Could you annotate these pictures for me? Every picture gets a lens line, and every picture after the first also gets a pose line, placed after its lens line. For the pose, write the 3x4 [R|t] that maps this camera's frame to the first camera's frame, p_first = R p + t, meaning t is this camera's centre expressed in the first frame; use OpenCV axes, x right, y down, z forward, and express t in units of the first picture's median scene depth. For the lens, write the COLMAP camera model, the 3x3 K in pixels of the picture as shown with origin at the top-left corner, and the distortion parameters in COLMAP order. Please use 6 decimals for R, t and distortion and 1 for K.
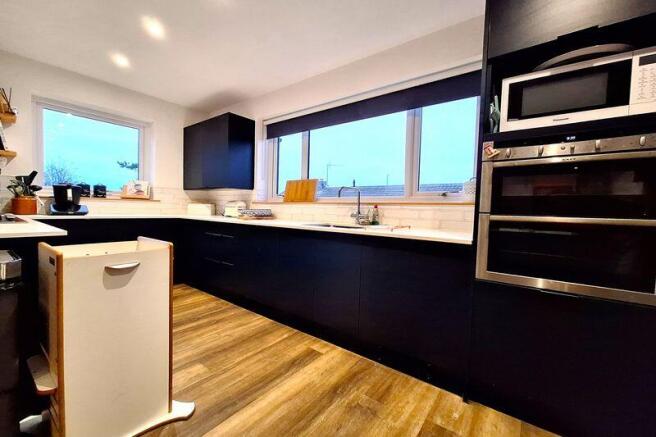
lens RADIAL K [[255.3, 0, 329.4], [0, 255.3, 219.1], [0, 0, 1]] dist [-0.007520, -0.000091]
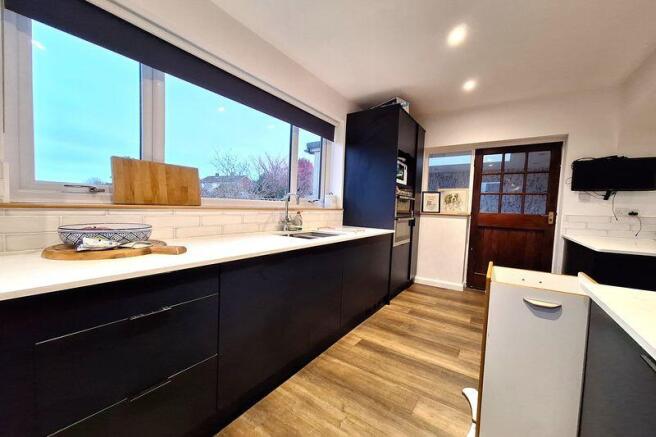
lens RADIAL K [[255.3, 0, 328.9], [0, 255.3, 222.4], [0, 0, 1]] dist [-0.007520, -0.000091]
pose [[-0.020099, -0.094088, 0.995361, -0.898399], [0.005274, 0.995538, 0.094211, -0.106872], [-0.999784, 0.007143, -0.019513, 0.898030]]
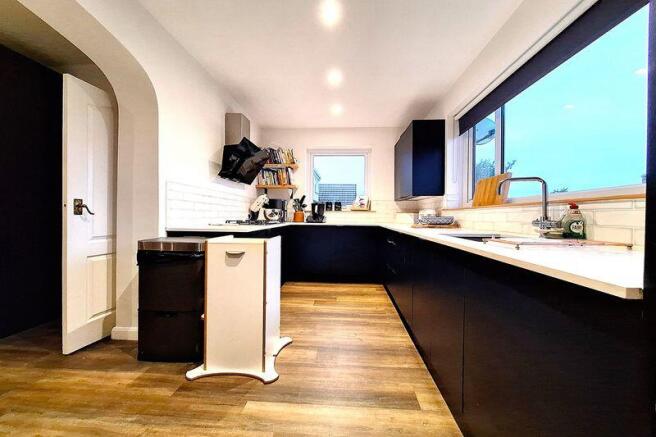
lens RADIAL K [[255.3, 0, 337.4], [0, 255.3, 218.7], [0, 0, 1]] dist [-0.007520, -0.000091]
pose [[0.566964, -0.012483, -0.823648, 0.340683], [-0.024612, 0.999182, -0.032086, 0.007284], [0.823375, 0.038463, 0.566193, 0.280480]]
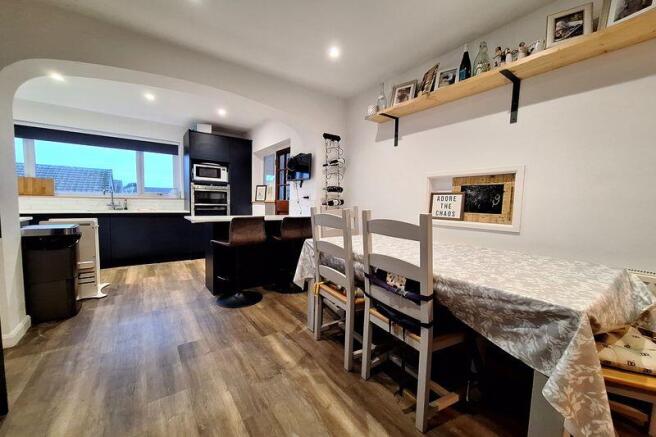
lens RADIAL K [[255.3, 0, 331.9], [0, 255.3, 218.6], [0, 0, 1]] dist [-0.007520, -0.000091]
pose [[0.284715, -0.089022, 0.954470, -1.232241], [0.019634, 0.996011, 0.087040, -0.045117], [-0.958411, -0.006041, 0.285327, -1.022906]]
